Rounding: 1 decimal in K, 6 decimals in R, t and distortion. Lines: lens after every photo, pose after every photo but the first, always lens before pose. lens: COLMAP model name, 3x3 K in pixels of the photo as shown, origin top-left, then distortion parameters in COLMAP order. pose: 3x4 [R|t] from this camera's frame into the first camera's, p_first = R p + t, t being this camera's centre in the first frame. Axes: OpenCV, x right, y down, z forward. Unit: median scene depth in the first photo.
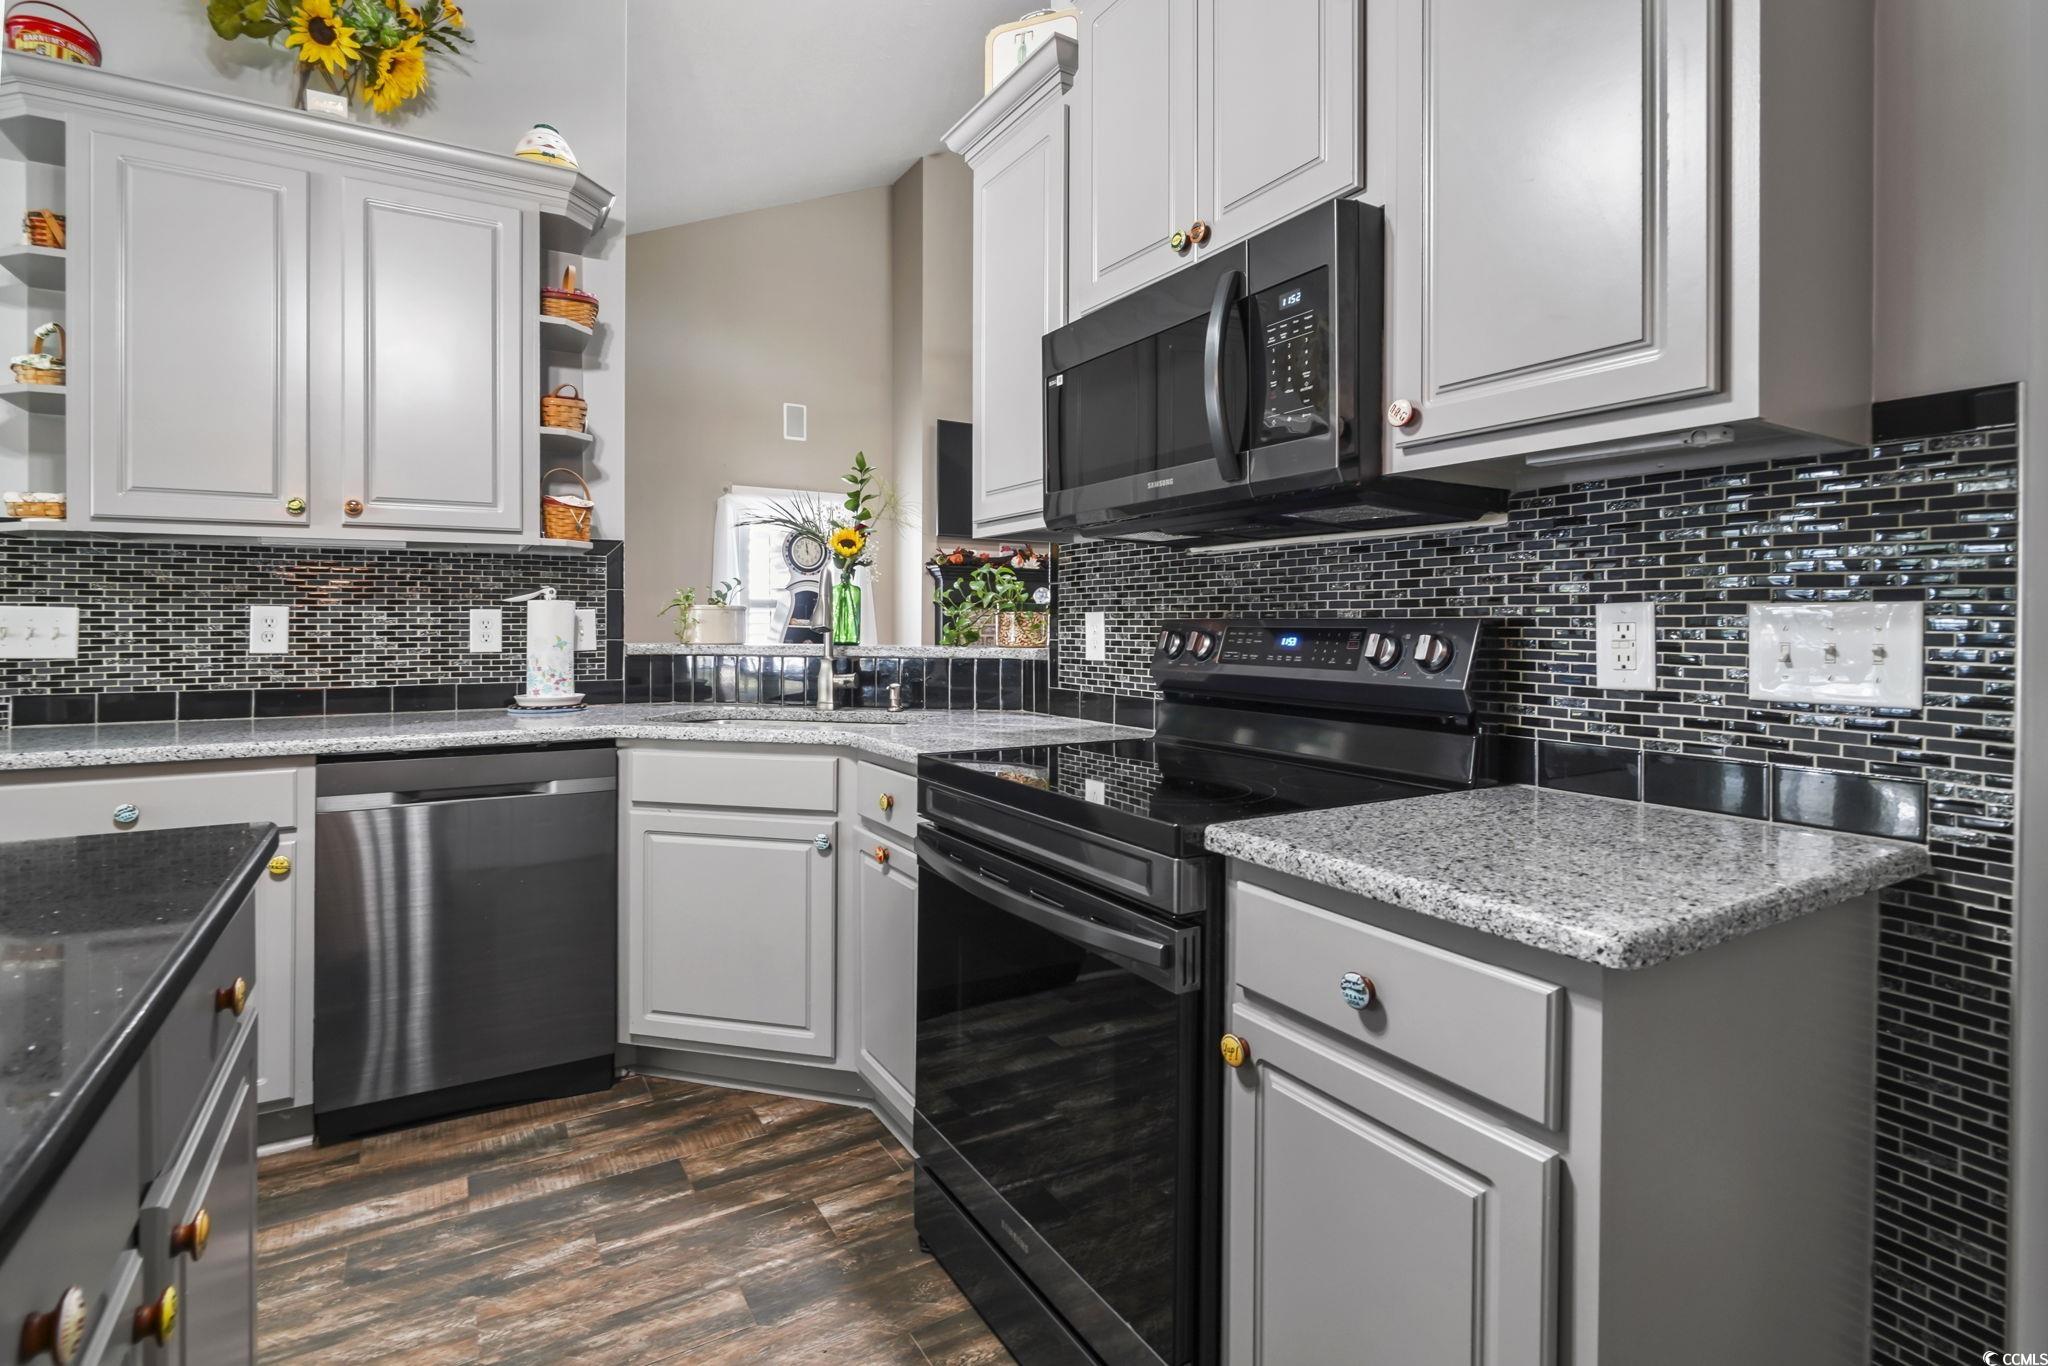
lens RADIAL K [[1016.5, 0, 1066.5], [0, 1016.5, 627.6], [0, 0, 1]] dist [0.000275, -0.000371]
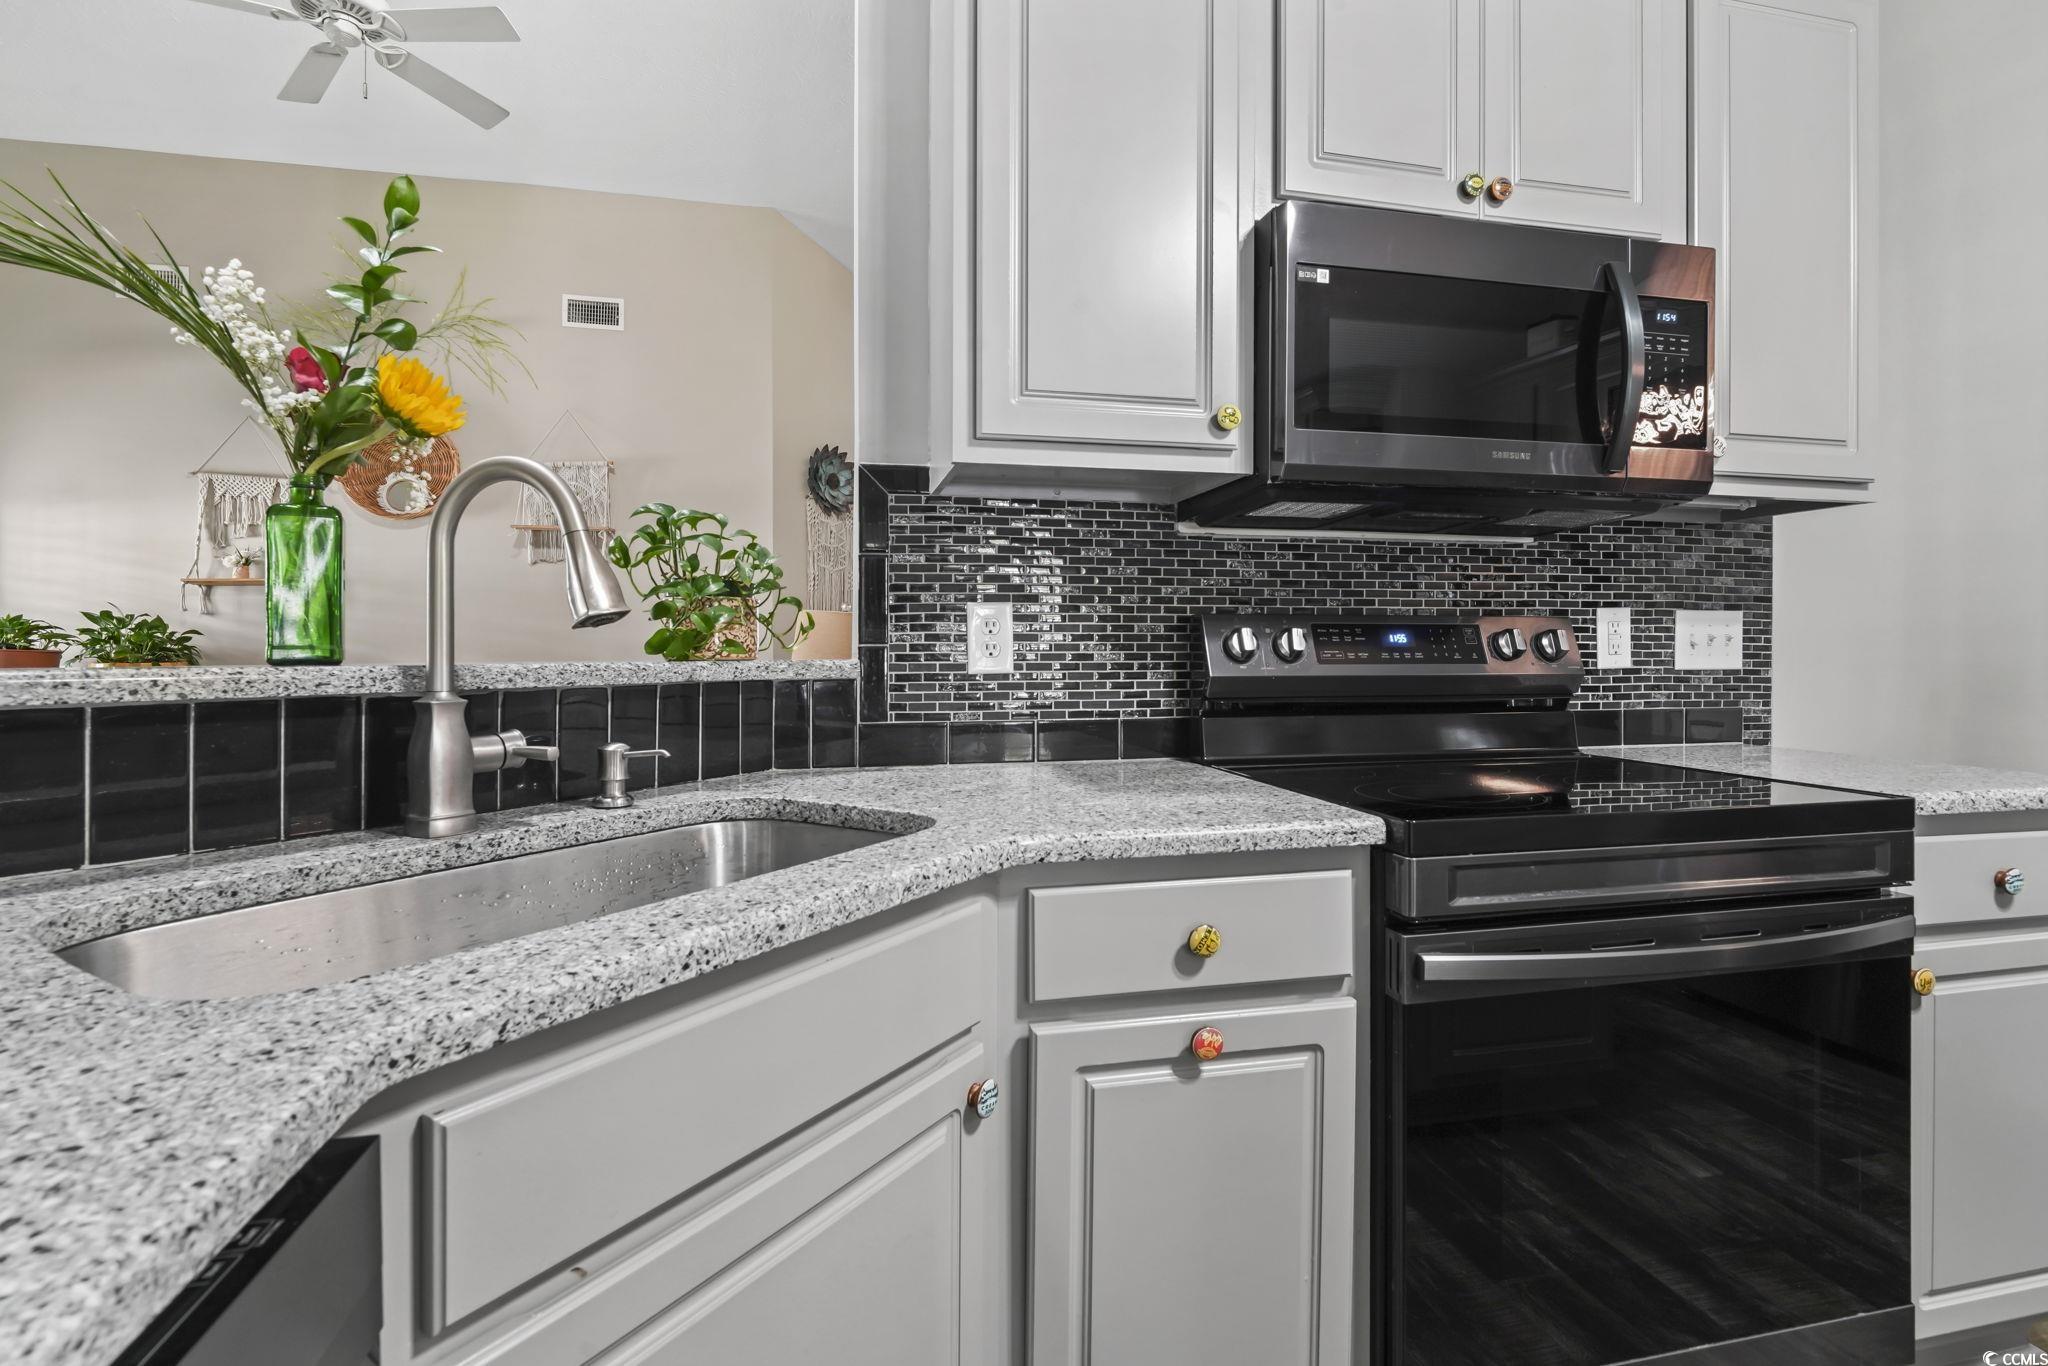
lens RADIAL K [[962.5, 0, 1016.5], [0, 962.5, 656.7], [0, 0, 1]] dist [-0.005120, 0.000080]
pose [[0.329155, -0.011514, 0.944206, -0.973208], [0.005842, 0.999931, 0.010157, 0.024945], [-0.944258, 0.002173, 0.329199, 1.311414]]
